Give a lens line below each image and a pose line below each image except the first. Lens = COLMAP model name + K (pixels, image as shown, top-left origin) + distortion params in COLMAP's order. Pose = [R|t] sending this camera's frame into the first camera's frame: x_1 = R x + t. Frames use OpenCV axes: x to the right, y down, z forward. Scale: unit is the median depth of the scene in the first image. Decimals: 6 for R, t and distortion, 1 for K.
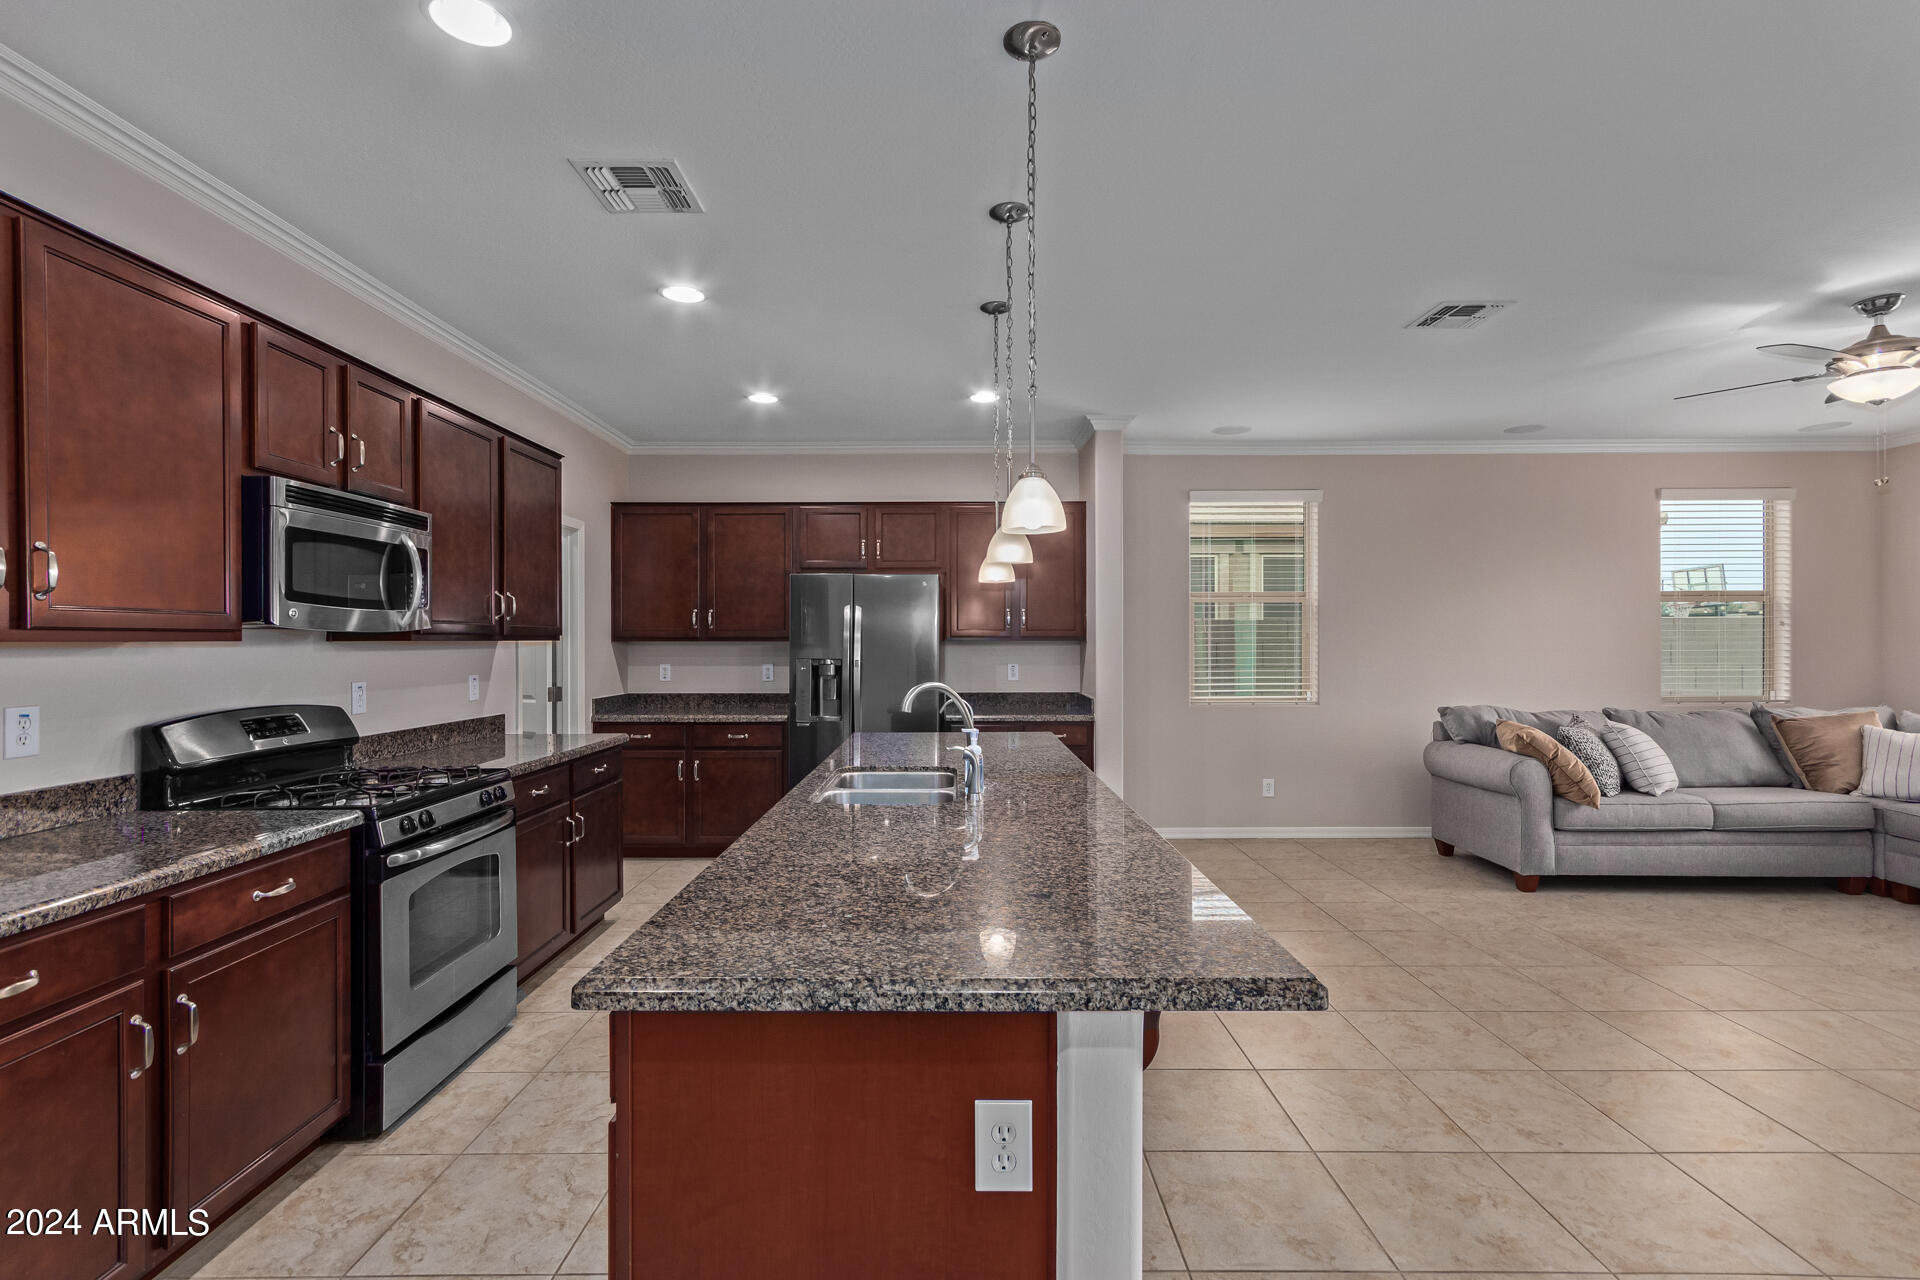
lens RADIAL K [[890.1, 0, 950.3], [0, 890.1, 640.3], [0, 0, 1]] dist [0.003824, 0.001319]
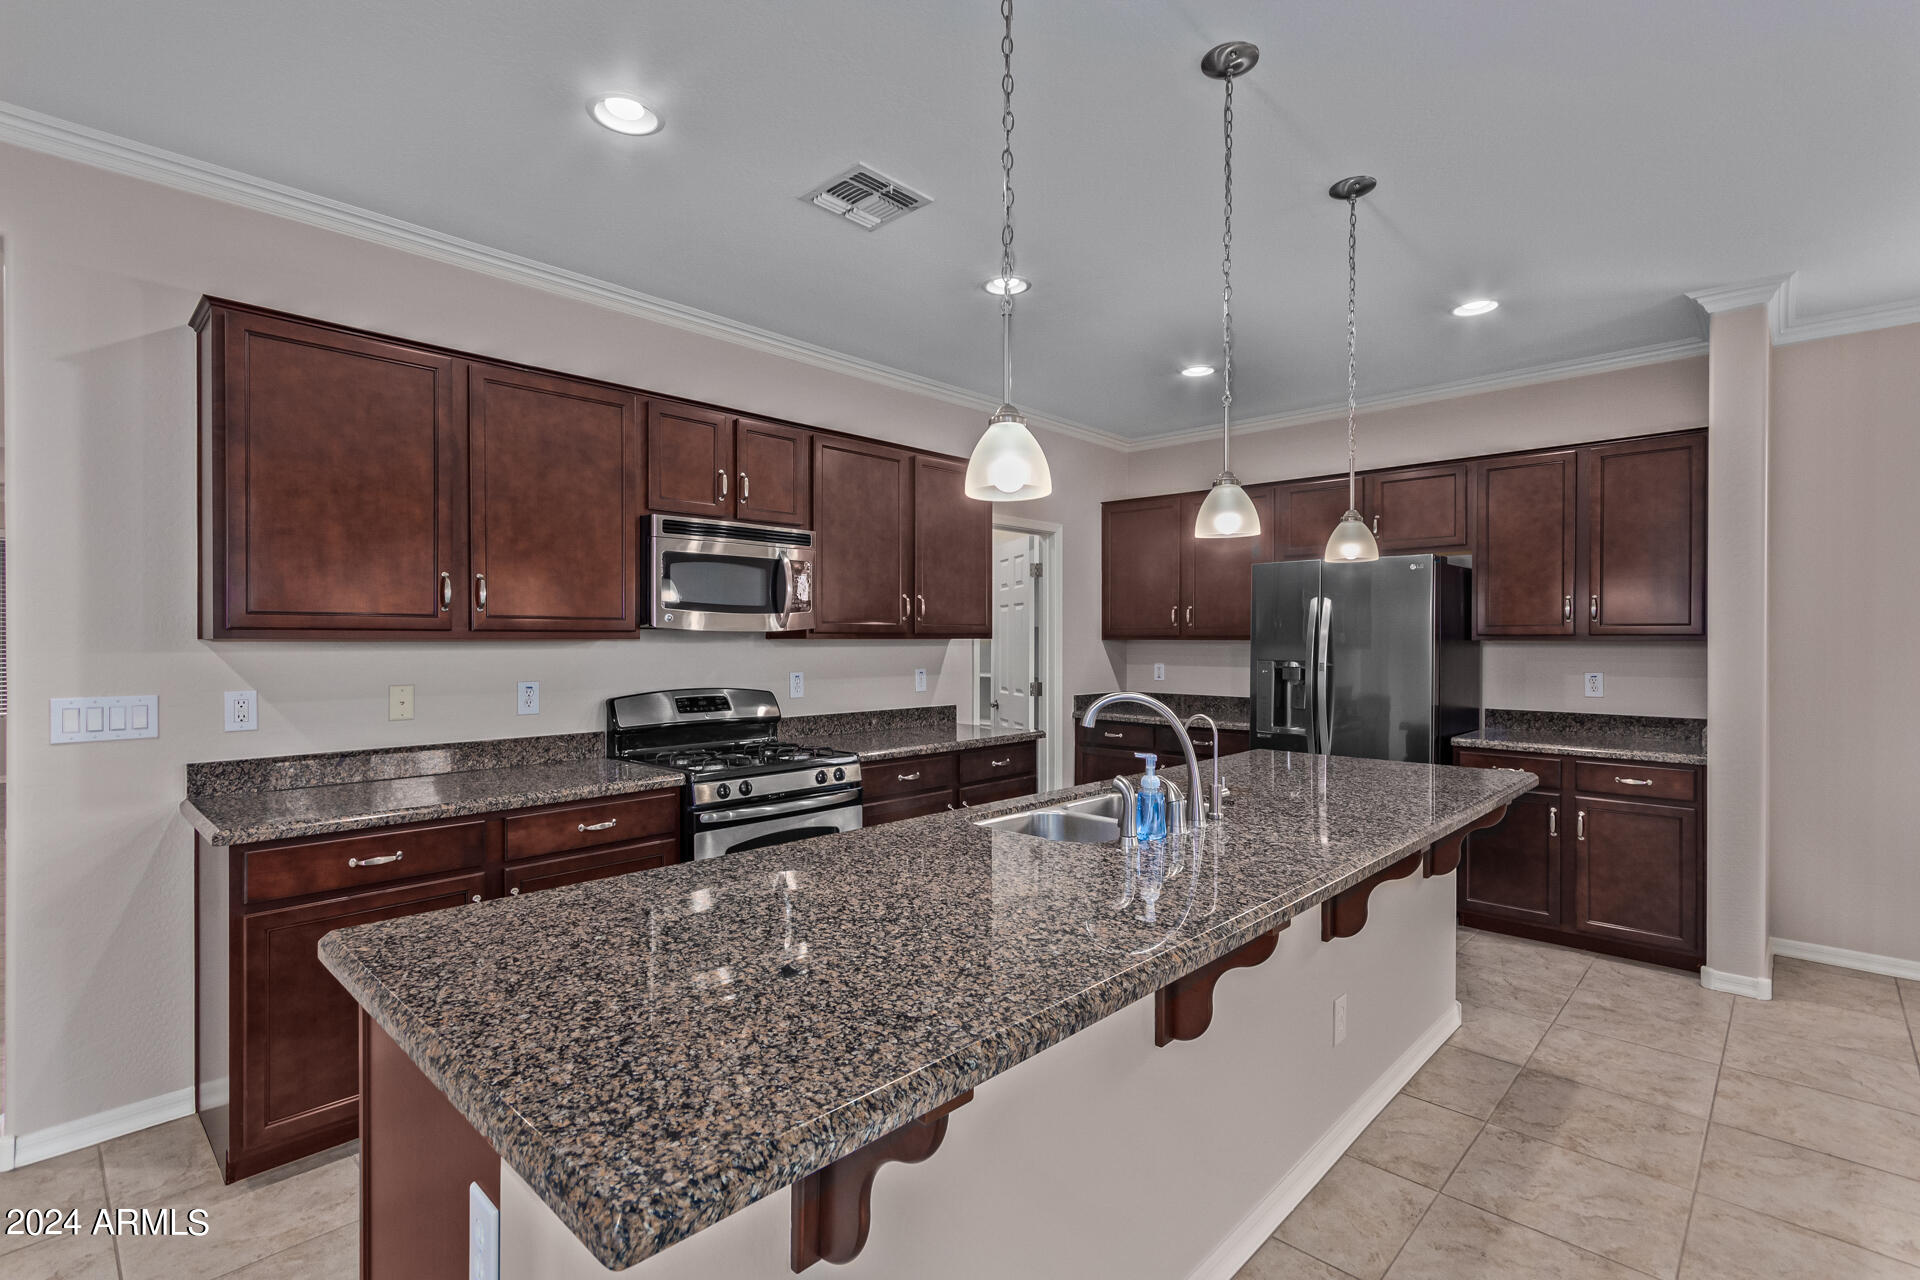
lens RADIAL K [[890.1, 0, 955.3], [0, 890.1, 642.0], [0, 0, 1]] dist [0.003824, 0.001319]
pose [[0.726259, 0.004466, -0.687407, 0.437014], [-0.001484, 0.999987, 0.004929, -0.001697], [0.687420, -0.002560, 0.726256, 0.321875]]
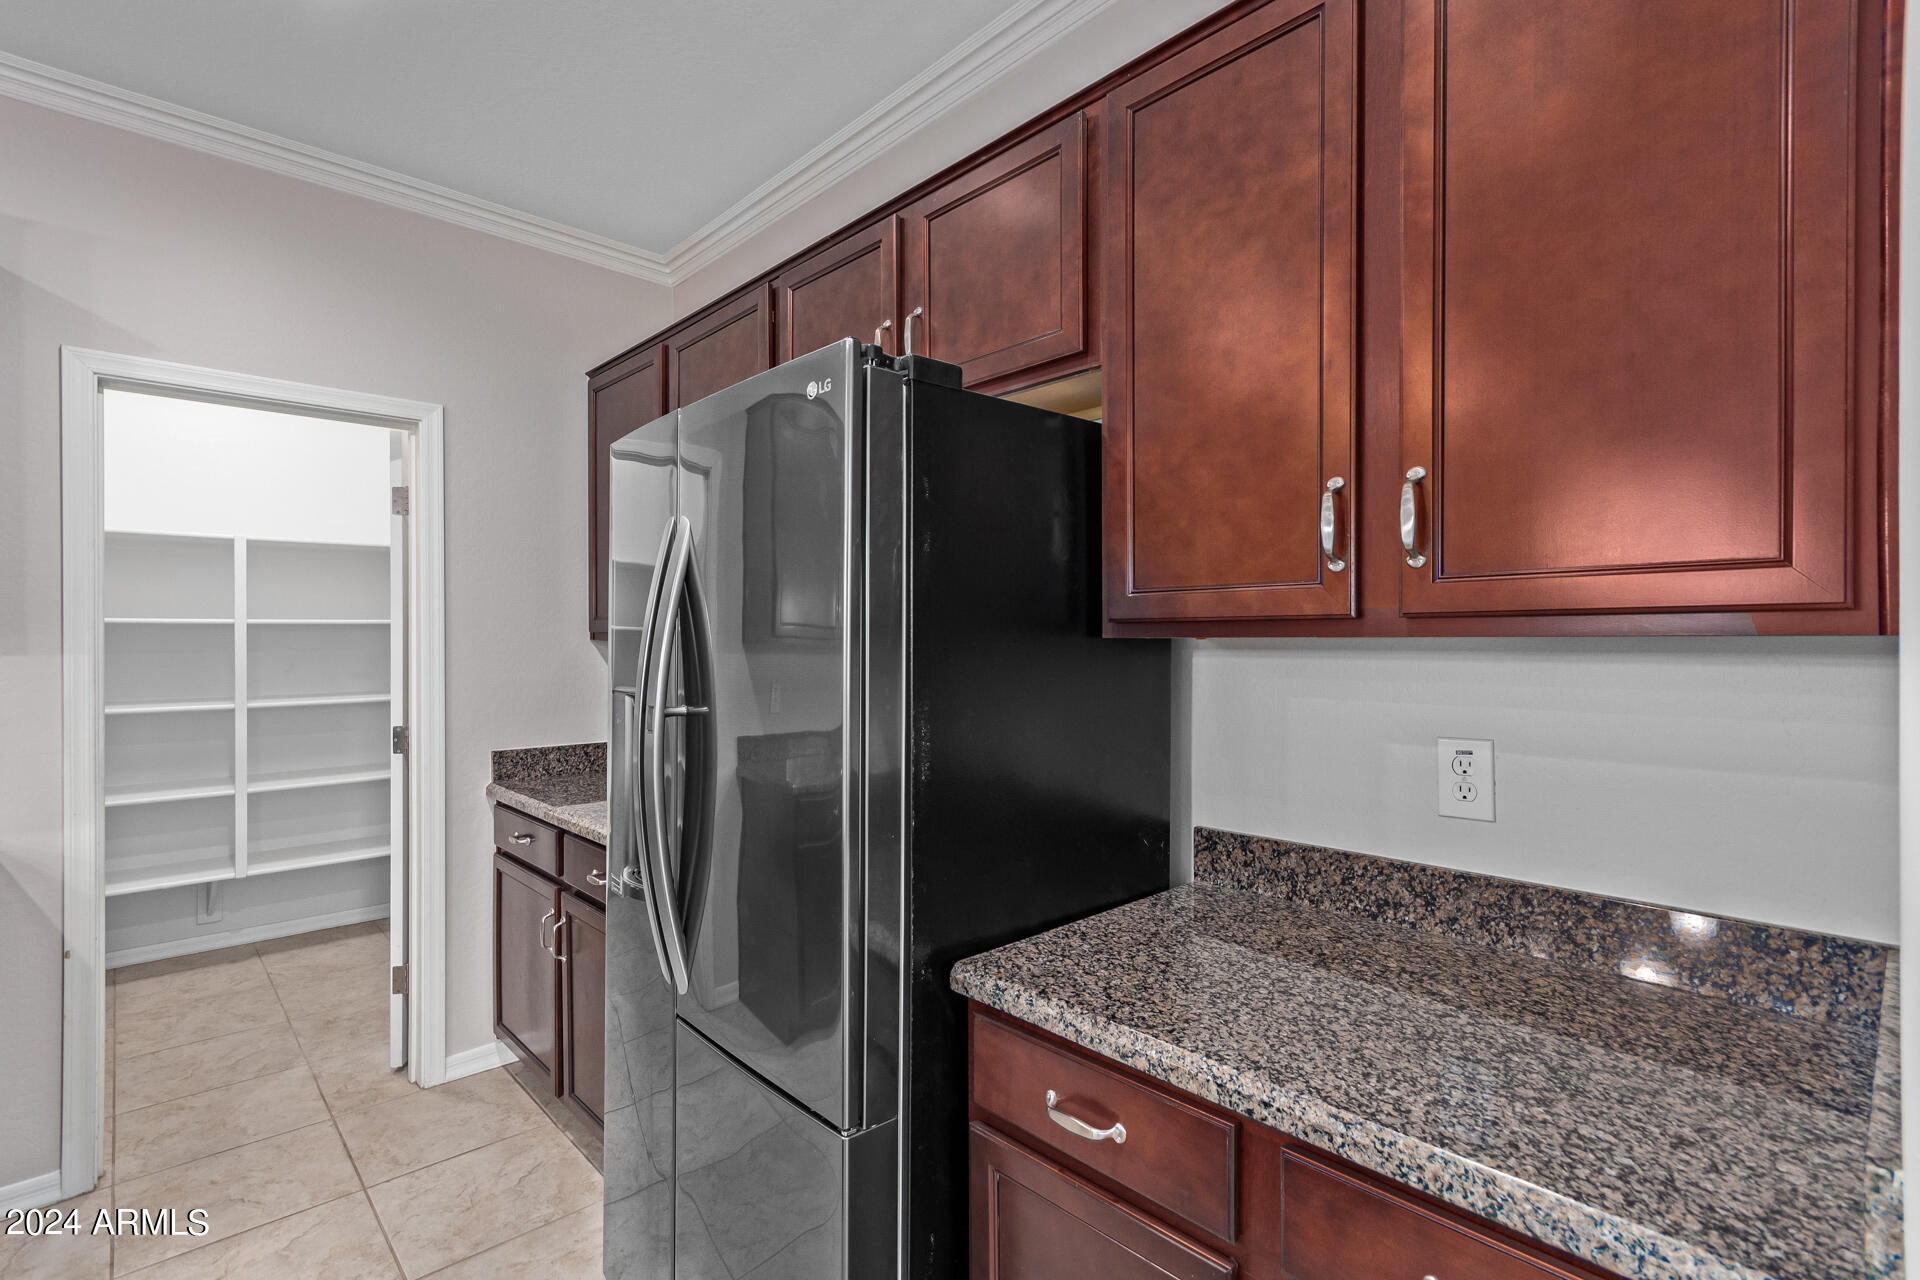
lens RADIAL K [[890.1, 0, 959.8], [0, 890.1, 641.6], [0, 0, 1]] dist [0.003824, 0.001319]
pose [[0.682325, 0.002765, -0.731043, 0.347114], [0.002204, 0.999981, 0.005839, 0.000966], [0.731045, -0.005596, 0.682306, 1.630212]]
